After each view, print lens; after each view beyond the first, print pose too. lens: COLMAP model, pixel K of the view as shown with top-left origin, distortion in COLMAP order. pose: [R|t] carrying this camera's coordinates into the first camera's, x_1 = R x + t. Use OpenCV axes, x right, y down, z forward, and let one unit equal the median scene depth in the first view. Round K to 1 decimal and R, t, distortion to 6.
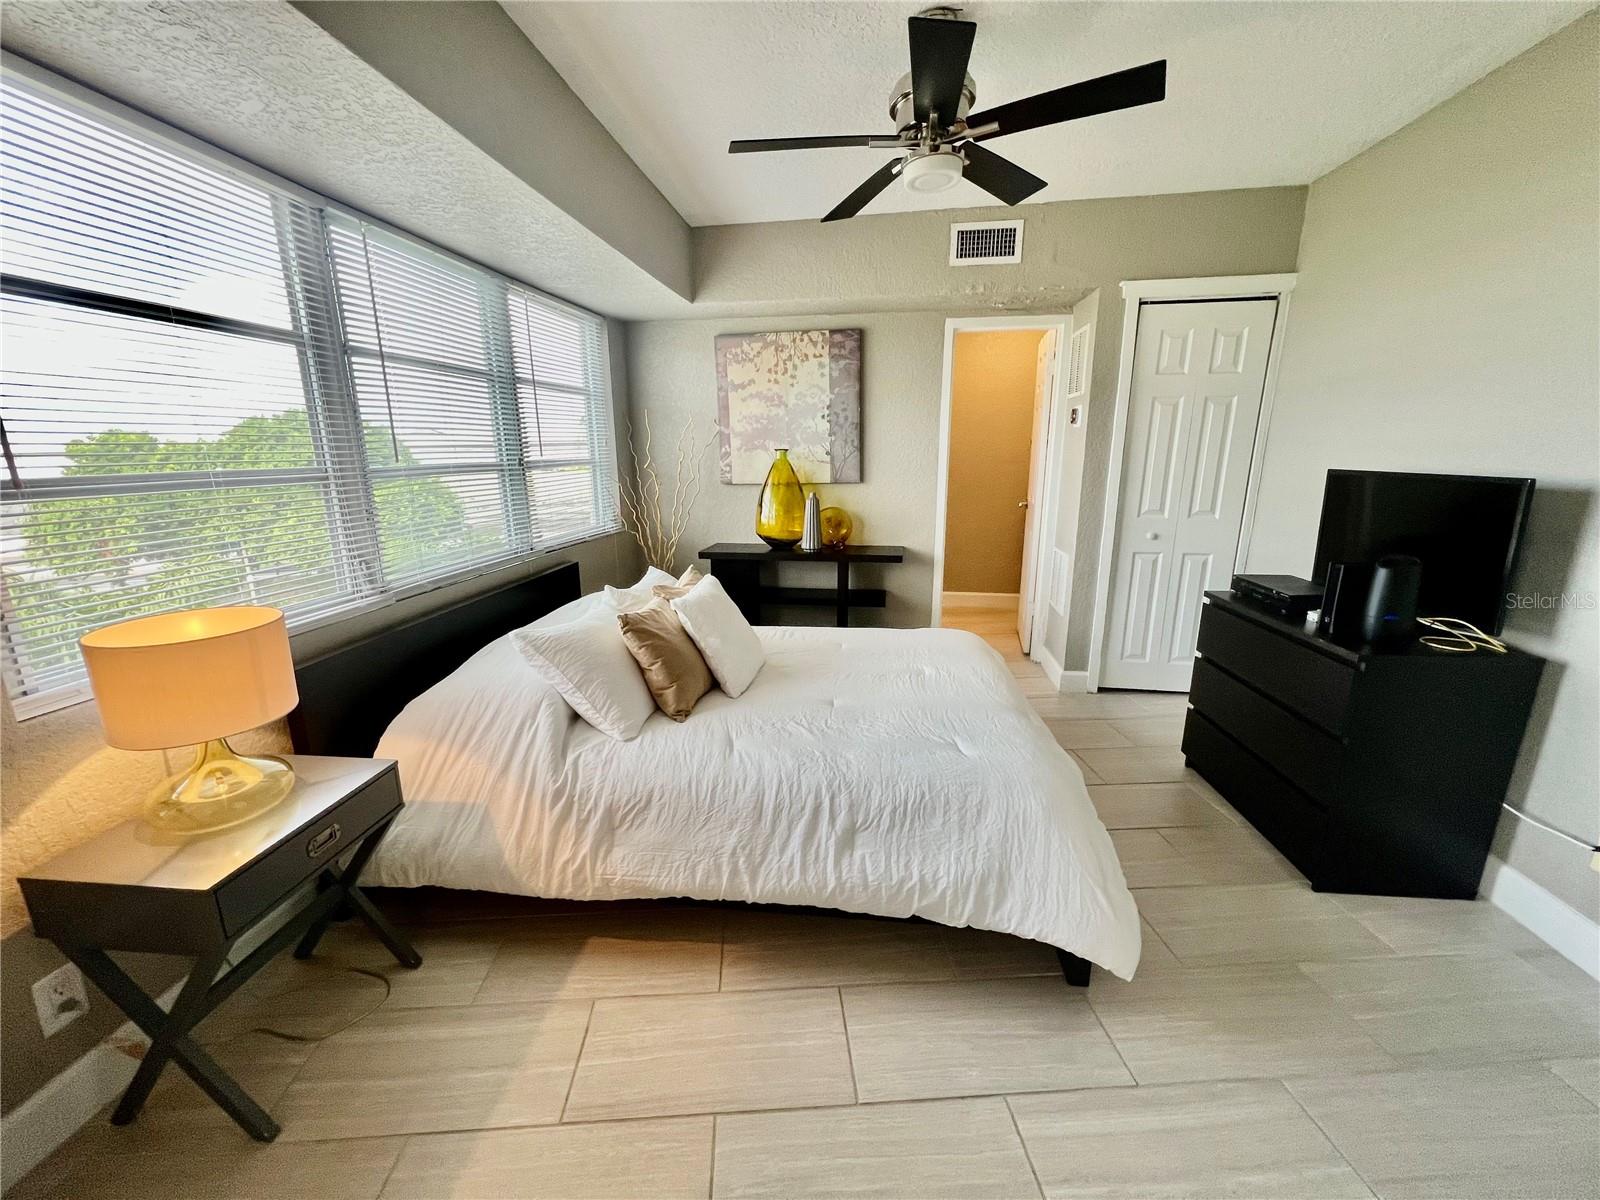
lens RADIAL K [[640.7, 0, 803.4], [0, 640.7, 604.6], [0, 0, 1]] dist [-0.003010, -0.000245]
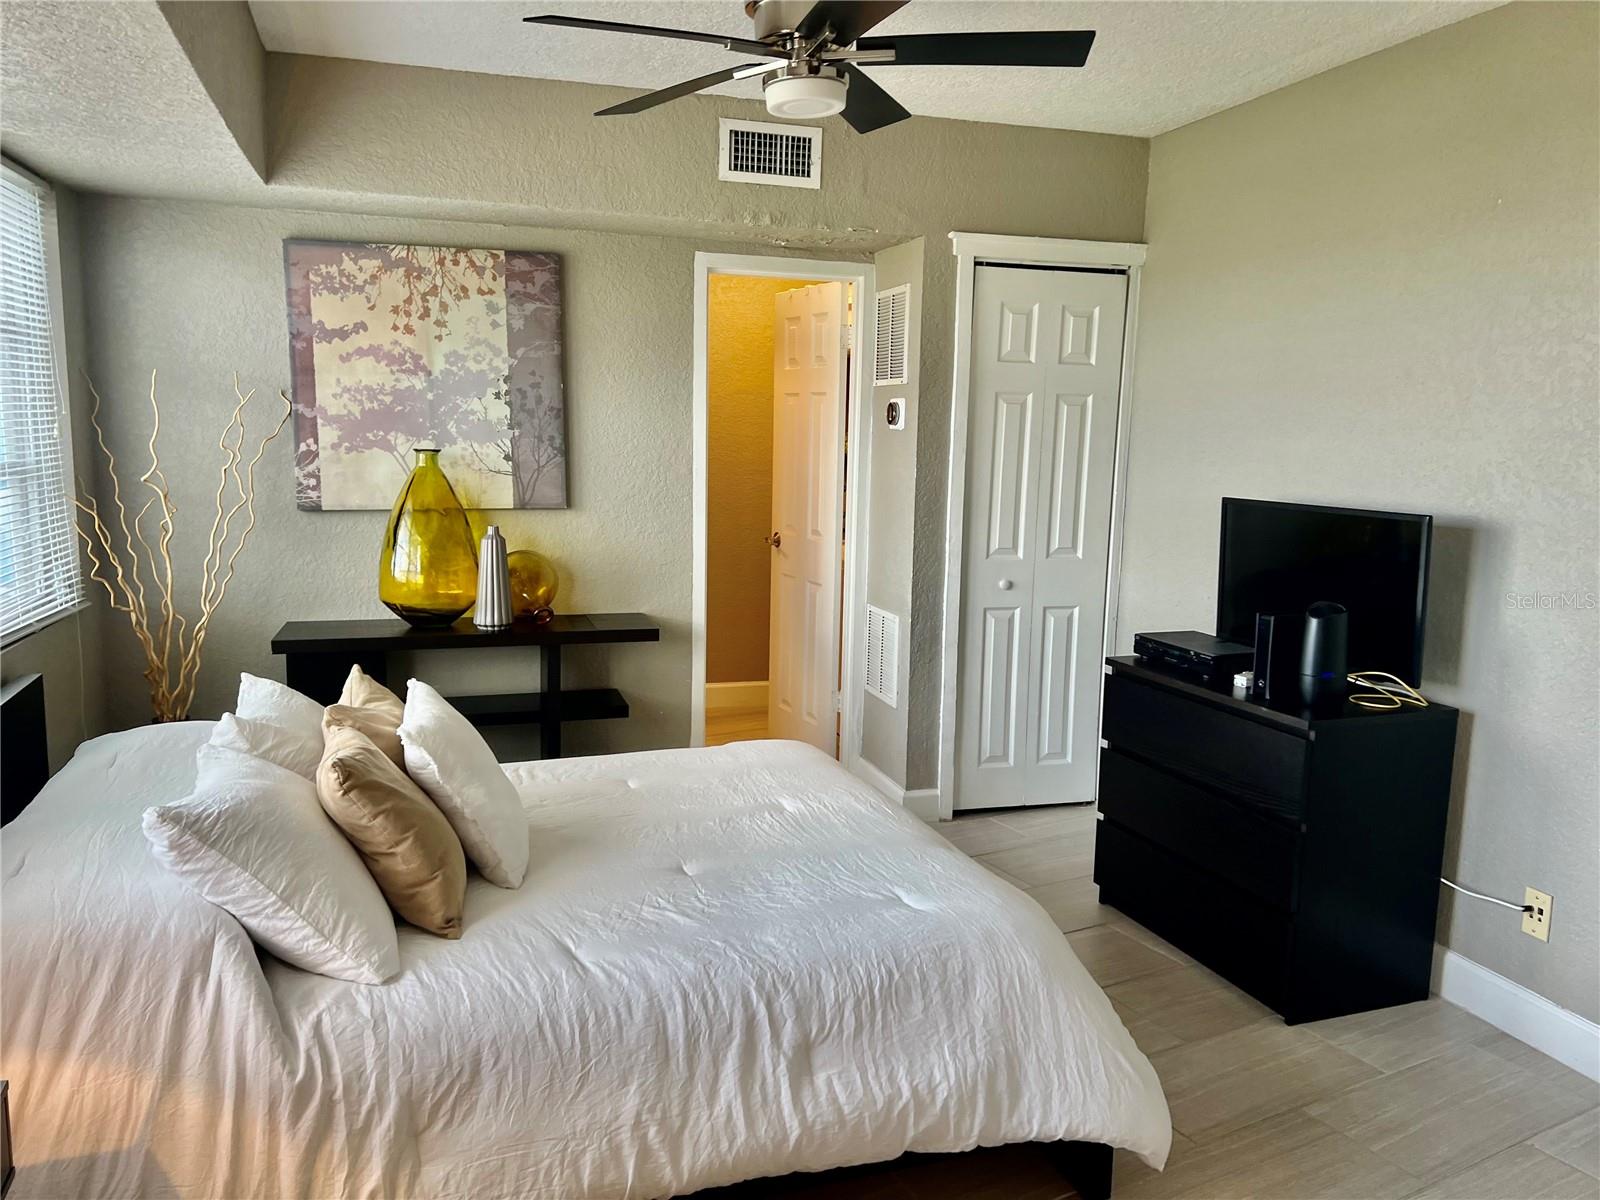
lens RADIAL K [[1231.1, 0, 796.9], [0, 1231.1, 601.9], [0, 0, 1]] dist [0.036138, -0.033897]
pose [[0.894154, -0.038606, 0.446093, -0.361970], [0.078876, 0.994277, -0.072053, -0.011231], [-0.440758, 0.099613, 0.892082, -0.141385]]
